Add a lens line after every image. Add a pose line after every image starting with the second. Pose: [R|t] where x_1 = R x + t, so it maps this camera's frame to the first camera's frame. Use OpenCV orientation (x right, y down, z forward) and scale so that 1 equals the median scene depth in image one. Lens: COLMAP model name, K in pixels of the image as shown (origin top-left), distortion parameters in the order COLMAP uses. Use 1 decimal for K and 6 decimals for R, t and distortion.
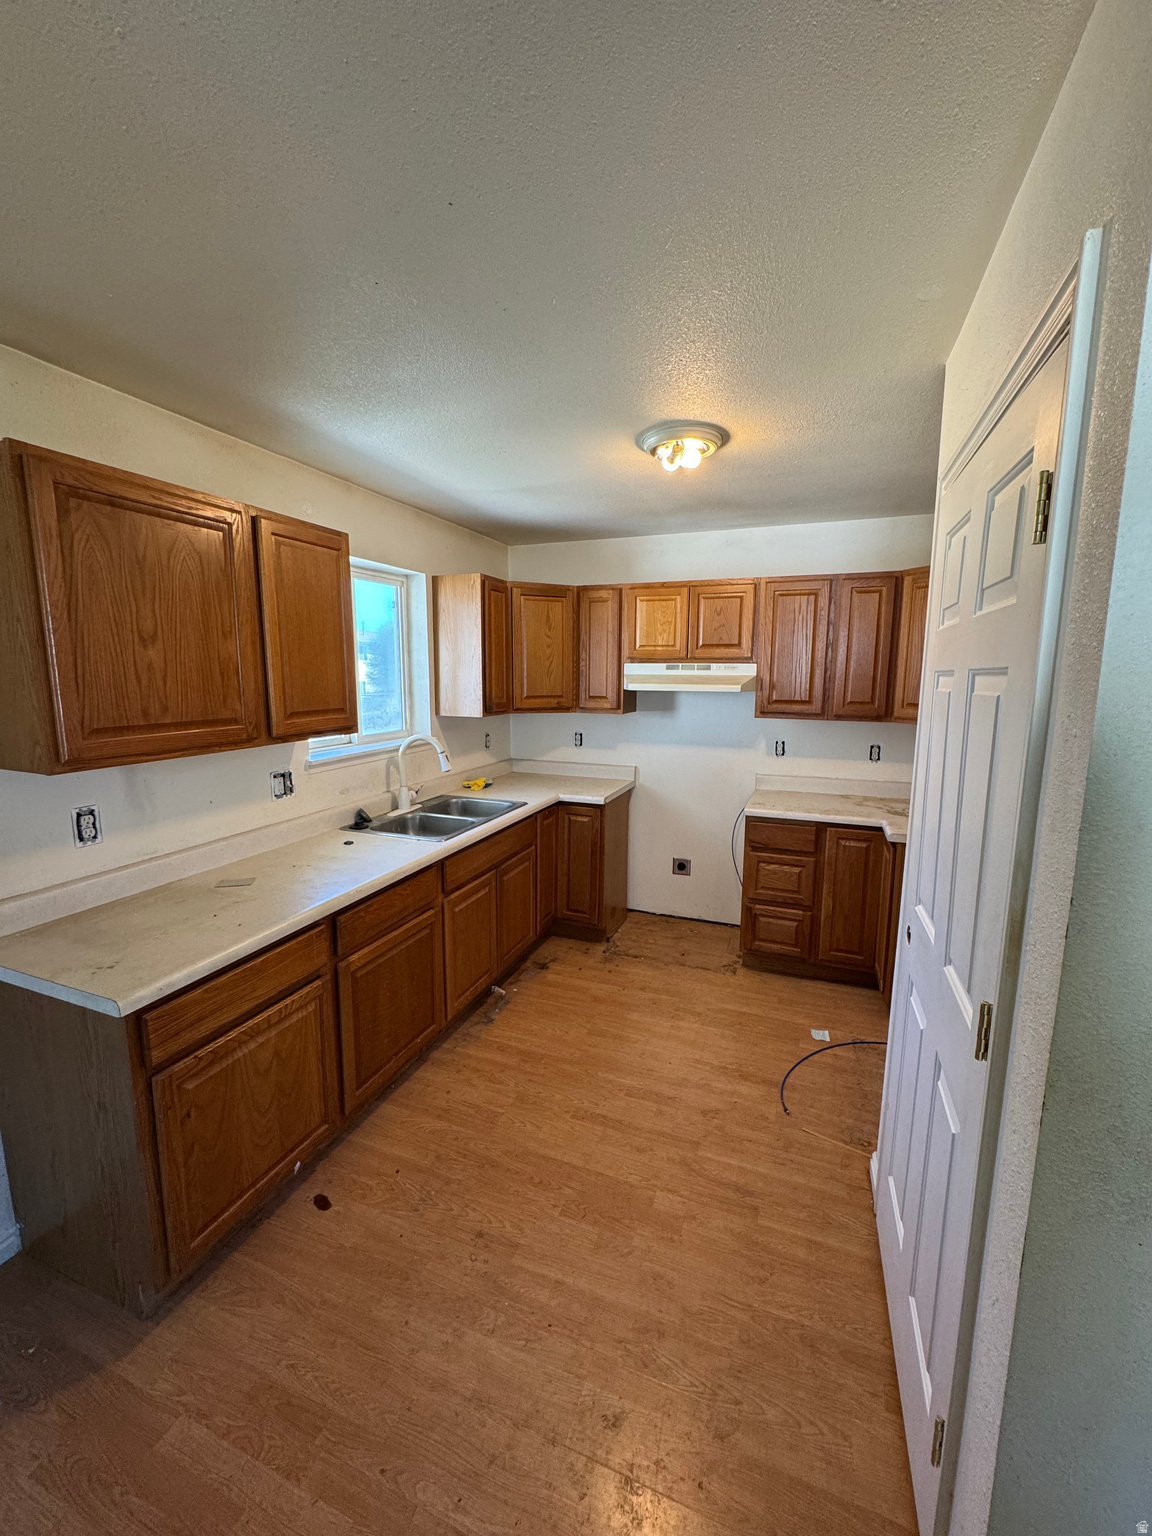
lens RADIAL K [[619.0, 0, 576.9], [0, 619.0, 766.0], [0, 0, 1]] dist [0.000313, 0.000039]
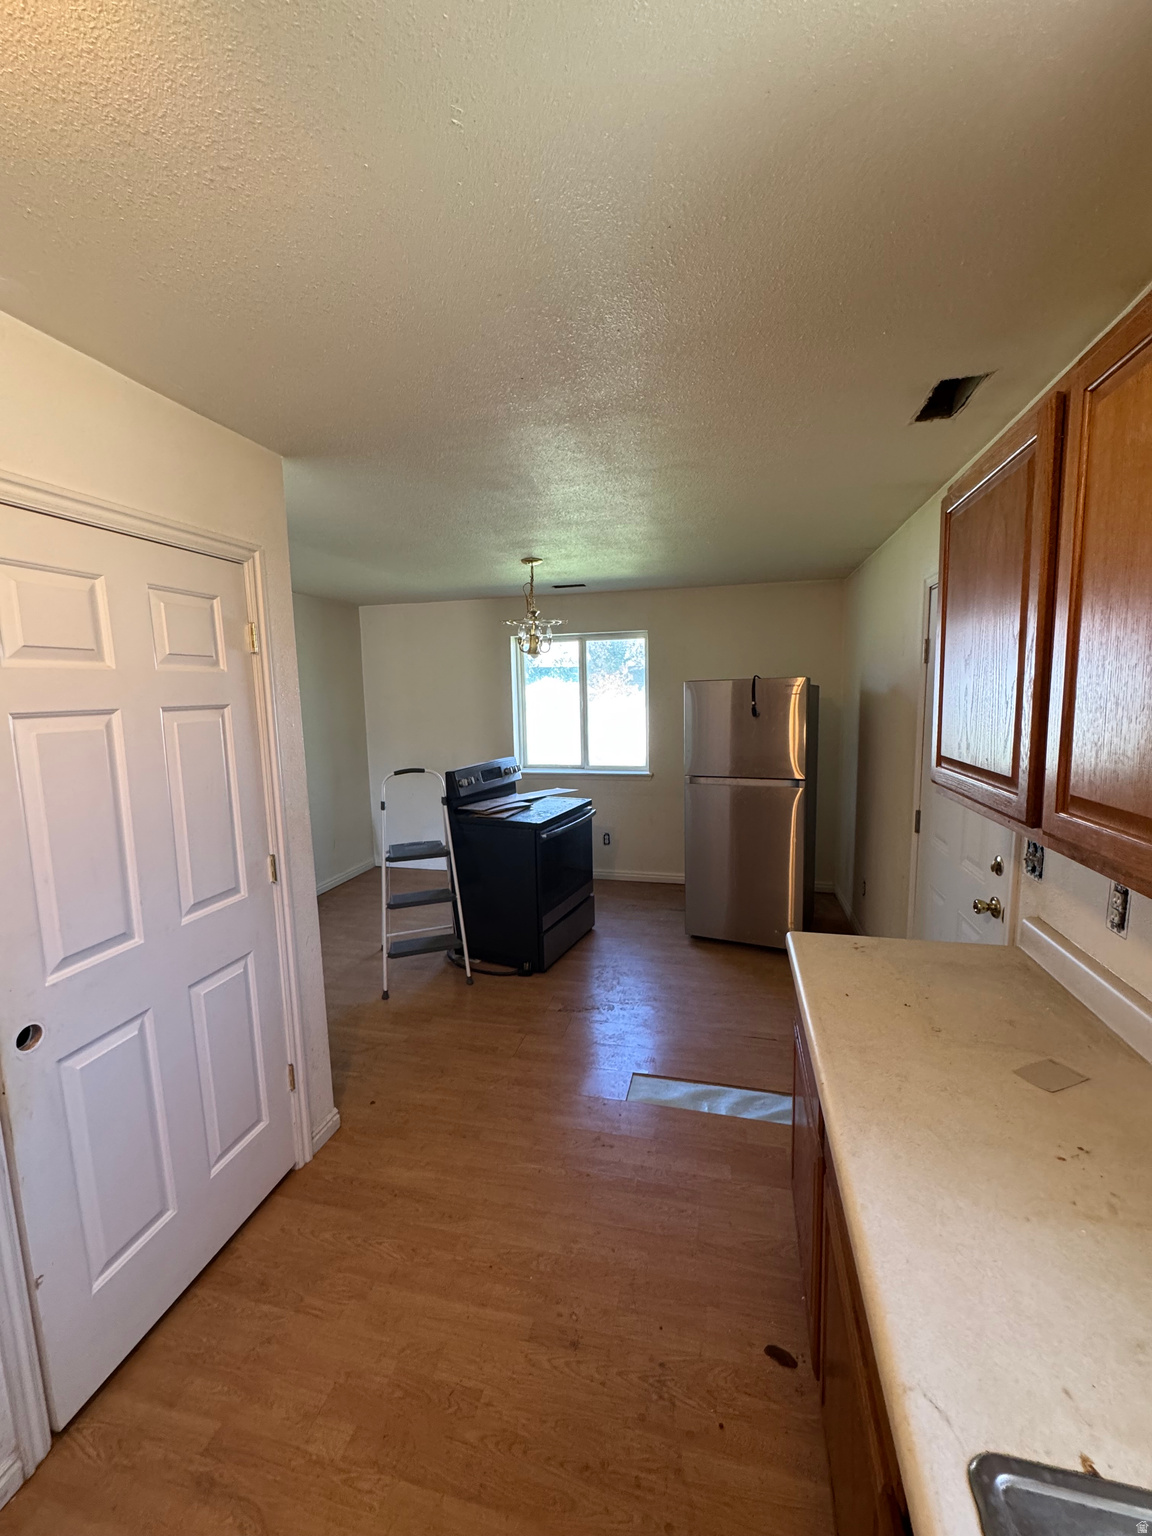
lens RADIAL K [[619.0, 0, 579.9], [0, 619.0, 769.0], [0, 0, 1]] dist [0.000313, 0.000039]
pose [[-0.991314, 0.027739, -0.128559, -0.074860], [-0.007237, 0.964518, 0.263917, -0.258895], [0.131318, 0.262555, -0.955940, 1.636765]]
